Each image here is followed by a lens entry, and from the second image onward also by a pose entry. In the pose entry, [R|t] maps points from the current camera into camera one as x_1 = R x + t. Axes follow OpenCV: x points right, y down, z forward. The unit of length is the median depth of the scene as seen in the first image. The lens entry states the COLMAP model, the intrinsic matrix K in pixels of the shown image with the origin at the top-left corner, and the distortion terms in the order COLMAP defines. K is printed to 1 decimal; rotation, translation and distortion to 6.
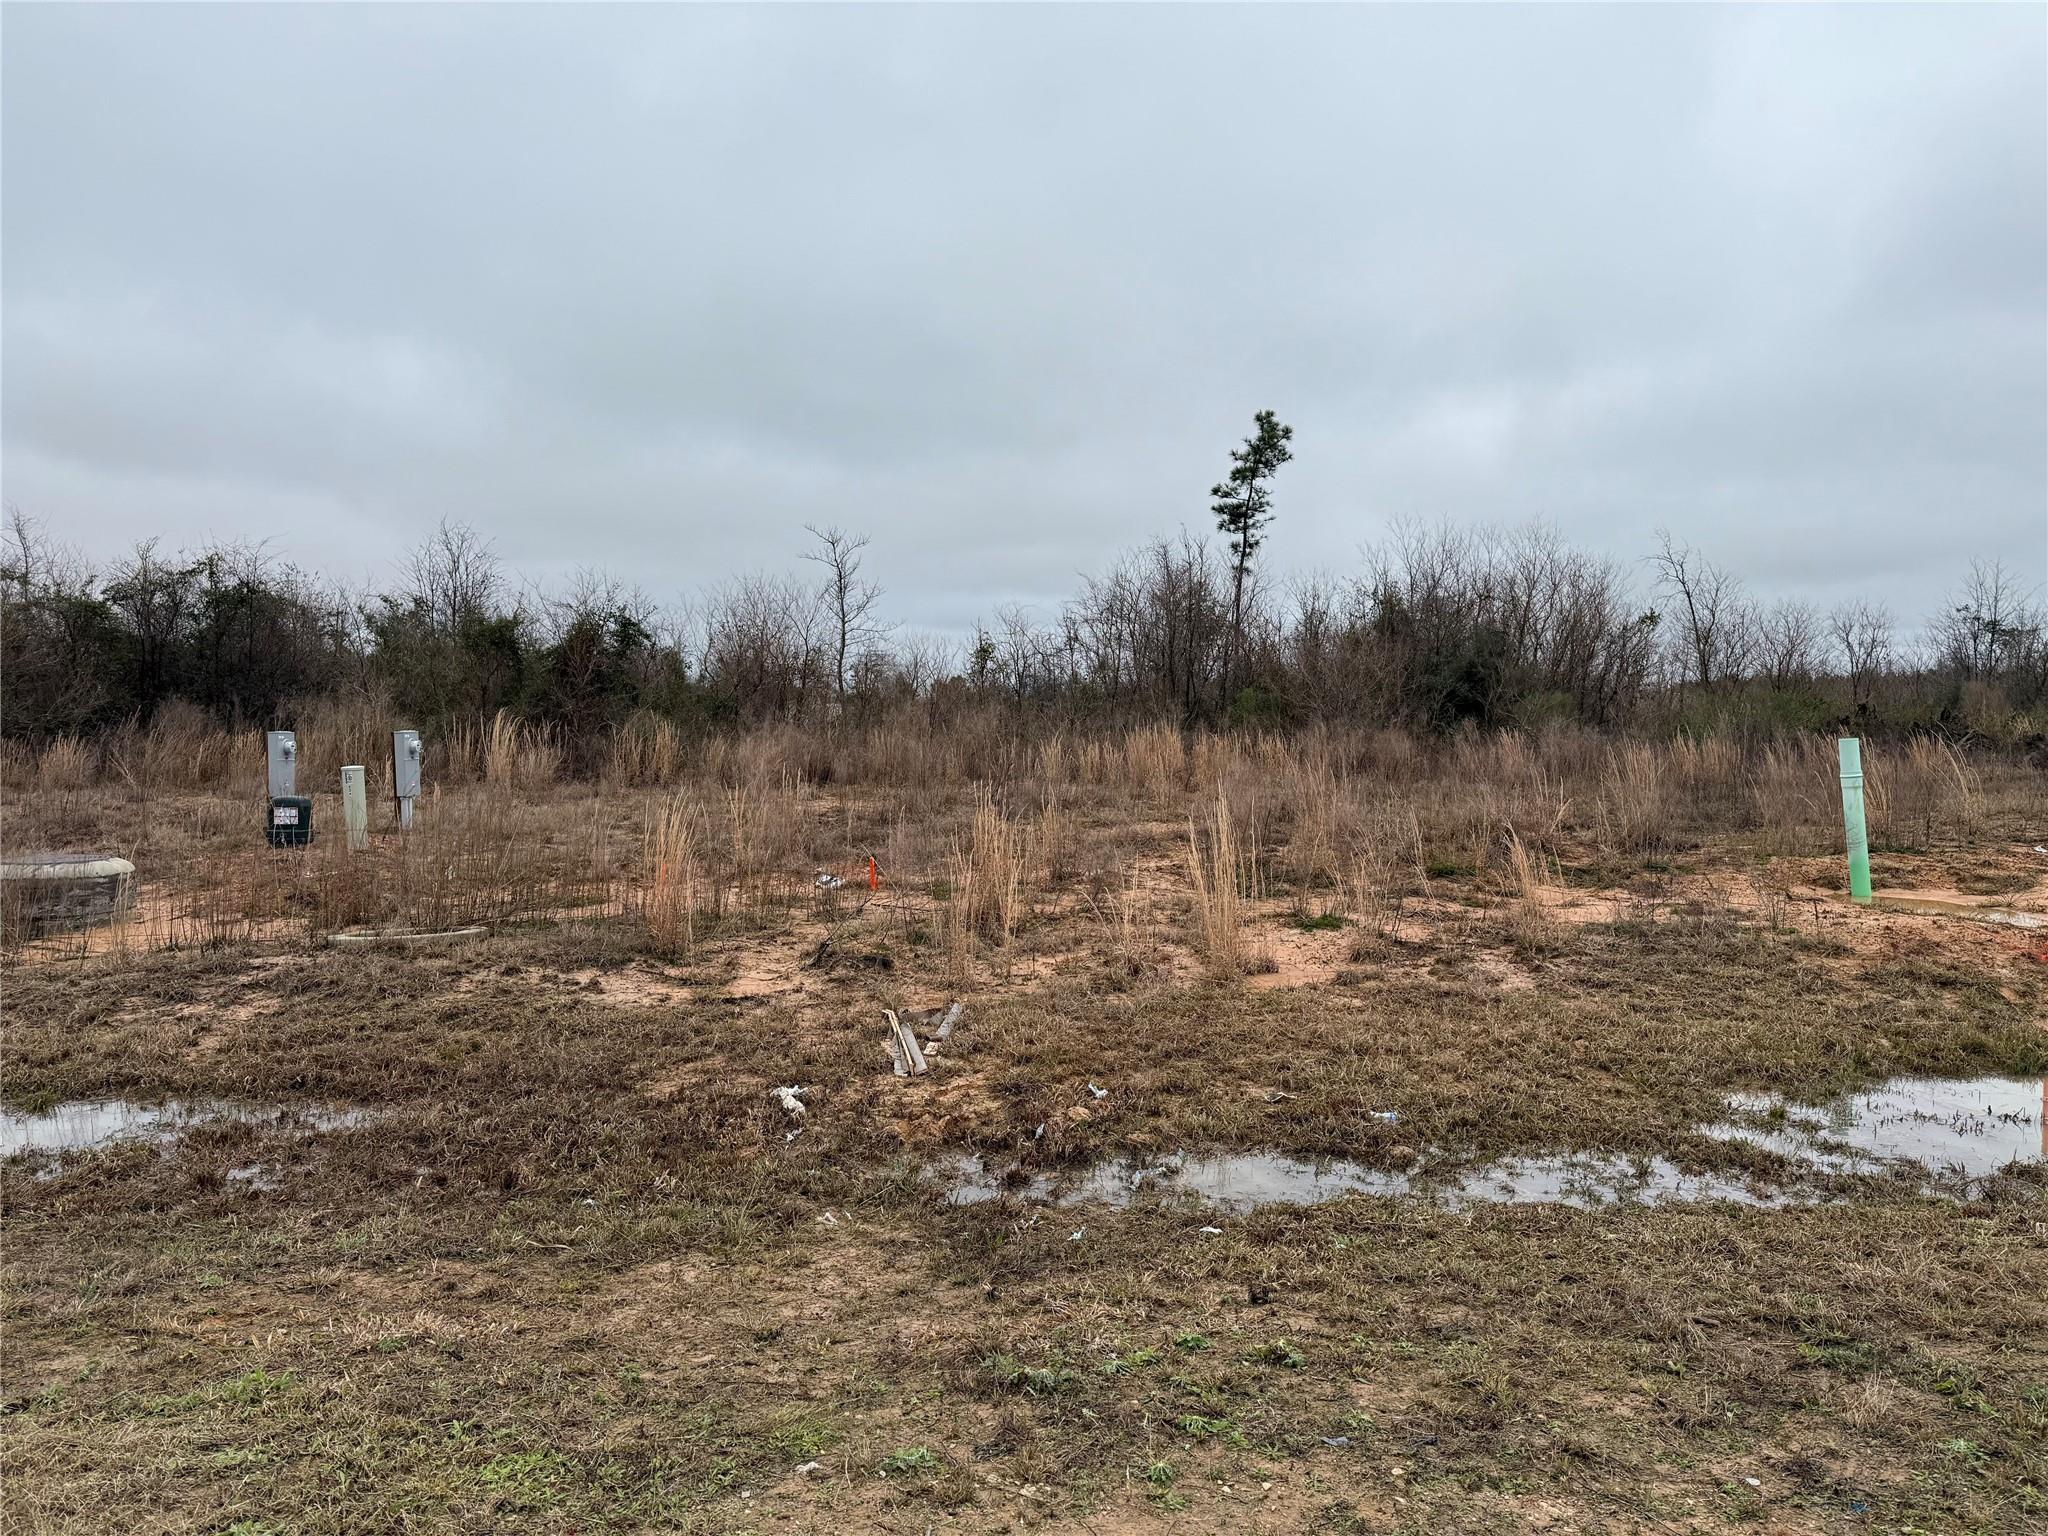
lens RADIAL K [[1431.7, 0, 1031.1], [0, 1431.7, 799.2], [0, 0, 1]] dist [0.047976, -0.032039]
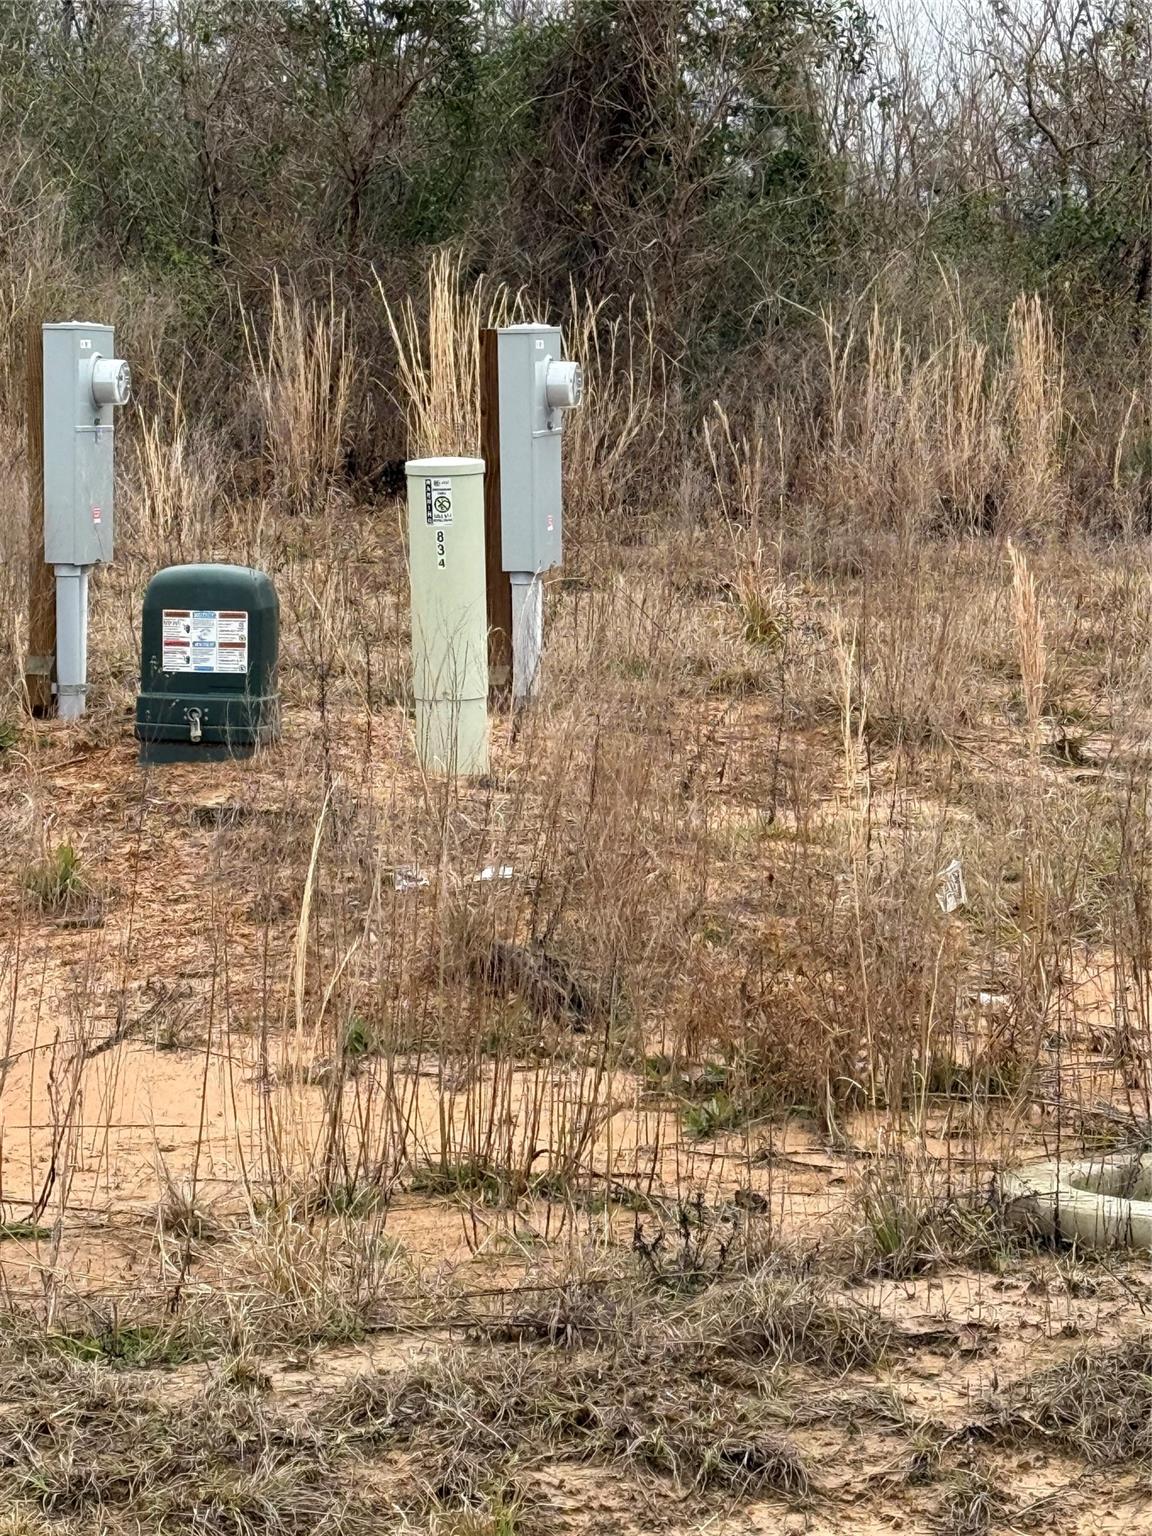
lens RADIAL K [[4732.1, 0, 576.1], [0, 4732.1, 772.5], [0, 0, 1]] dist [0.149916, 0.000000]
pose [[0.983163, 0.027702, -0.180618, -0.175982], [-0.019500, 0.998703, 0.047027, -0.004150], [0.181686, -0.042713, 0.982428, 0.093580]]
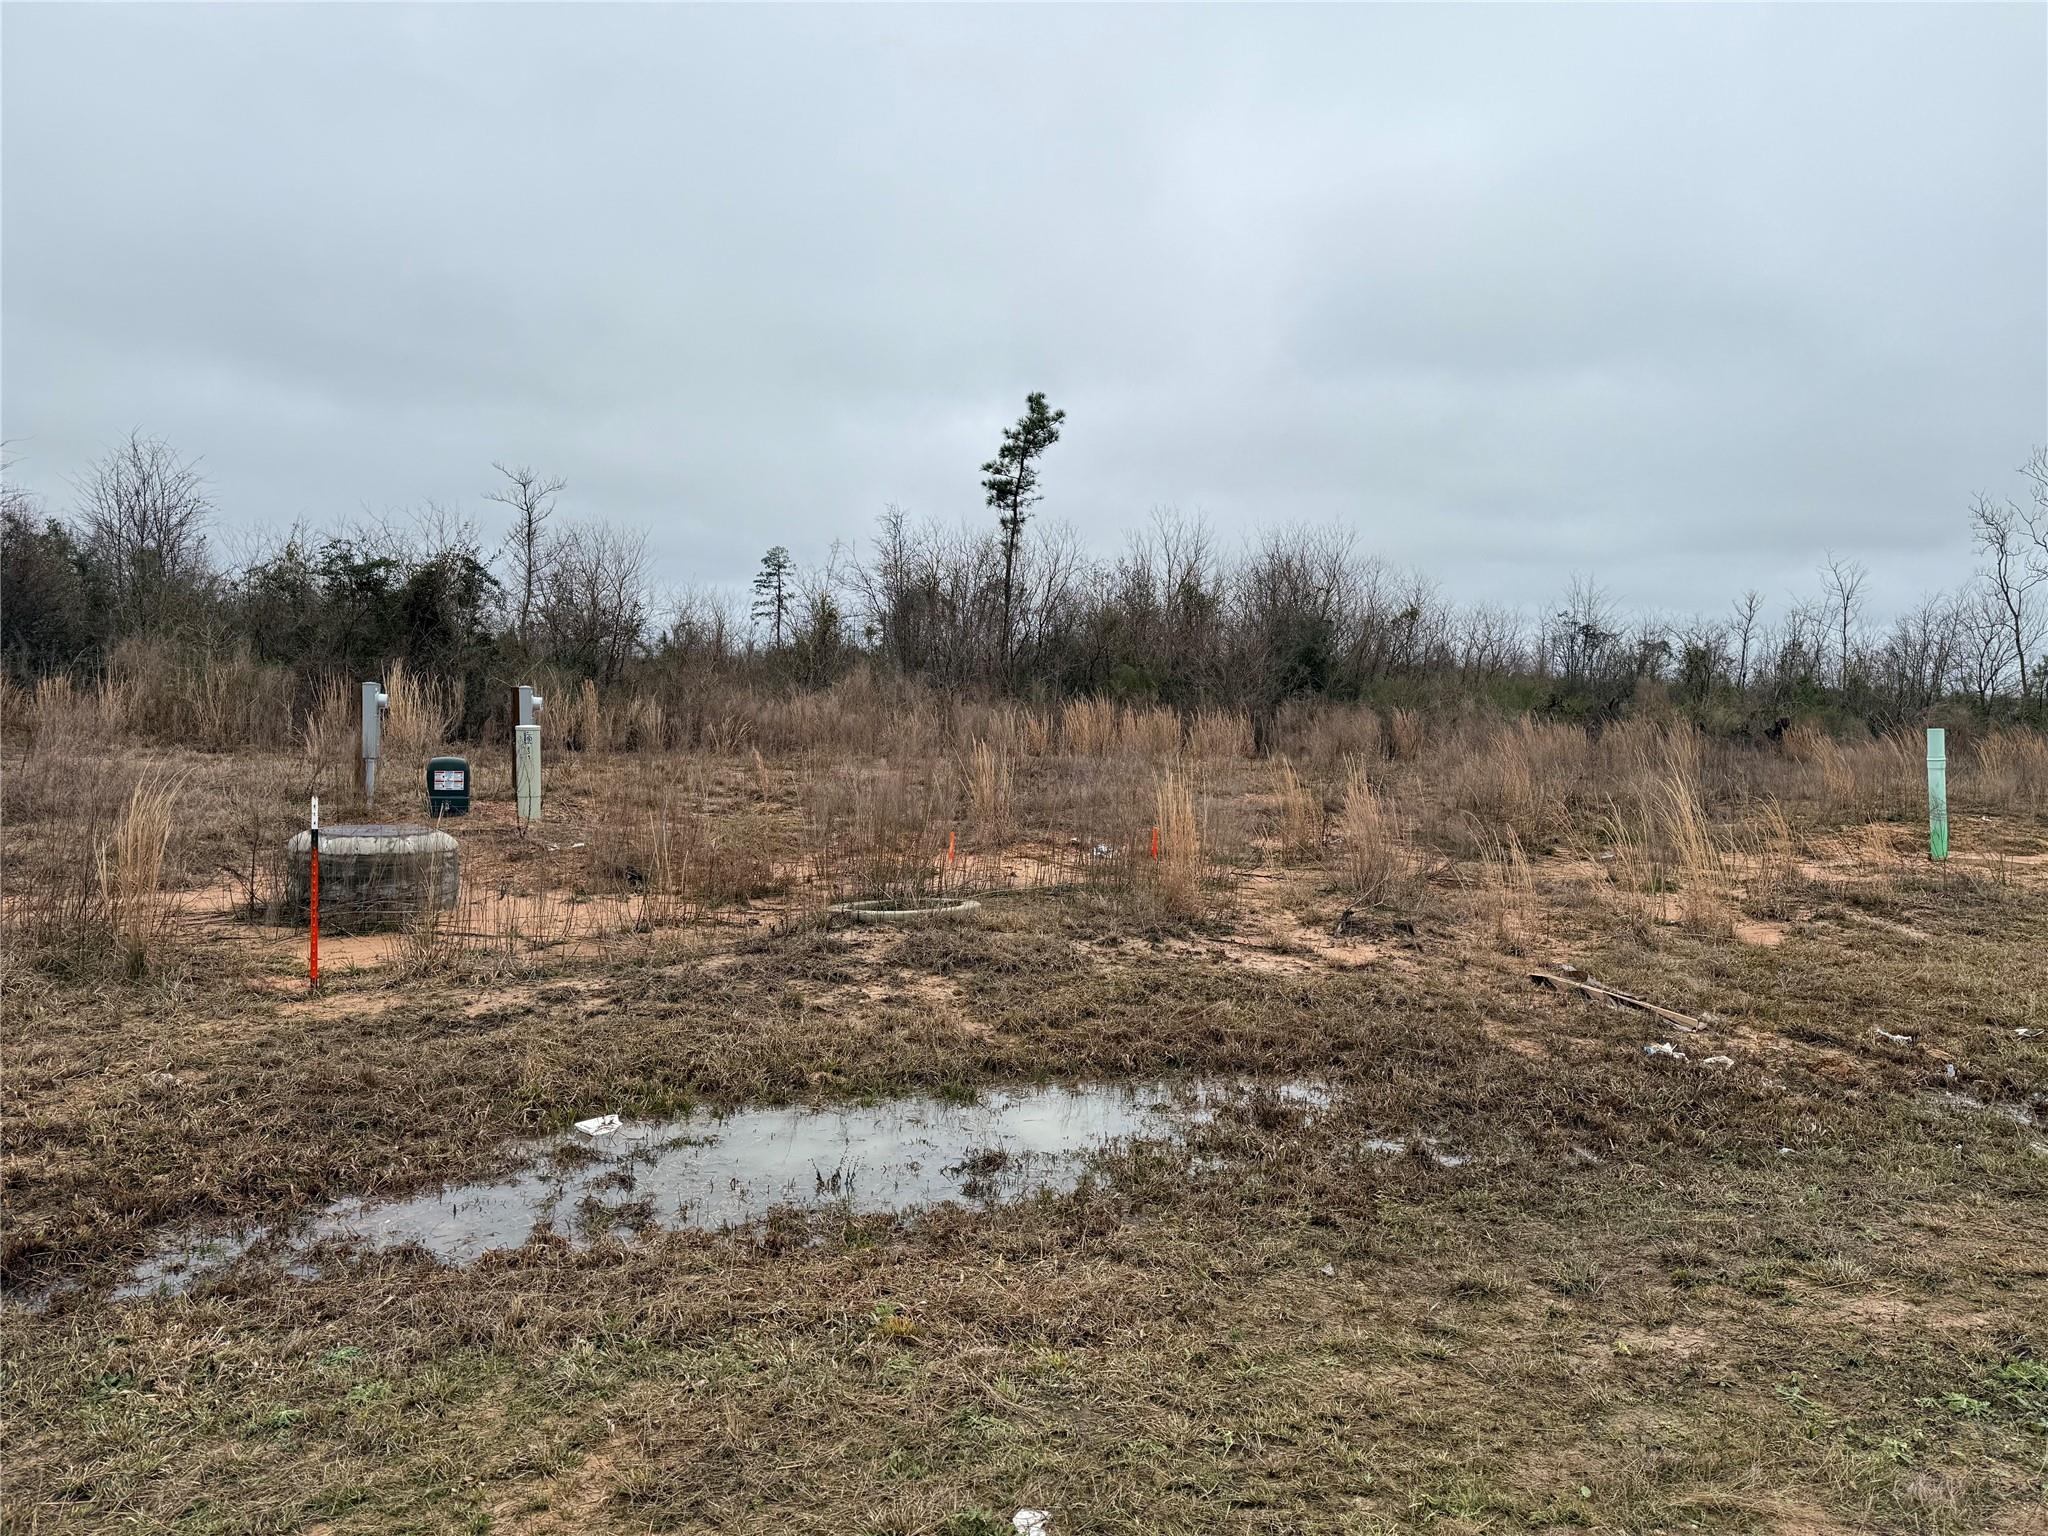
lens RADIAL K [[1431.7, 0, 1041.0], [0, 1431.7, 767.7], [0, 0, 1]] dist [0.047976, -0.032039]
pose [[0.946692, 0.009754, 0.321993, -0.278961], [-0.009944, 0.999950, -0.001054, 0.000662], [-0.321987, -0.002204, 0.946742, 0.035286]]
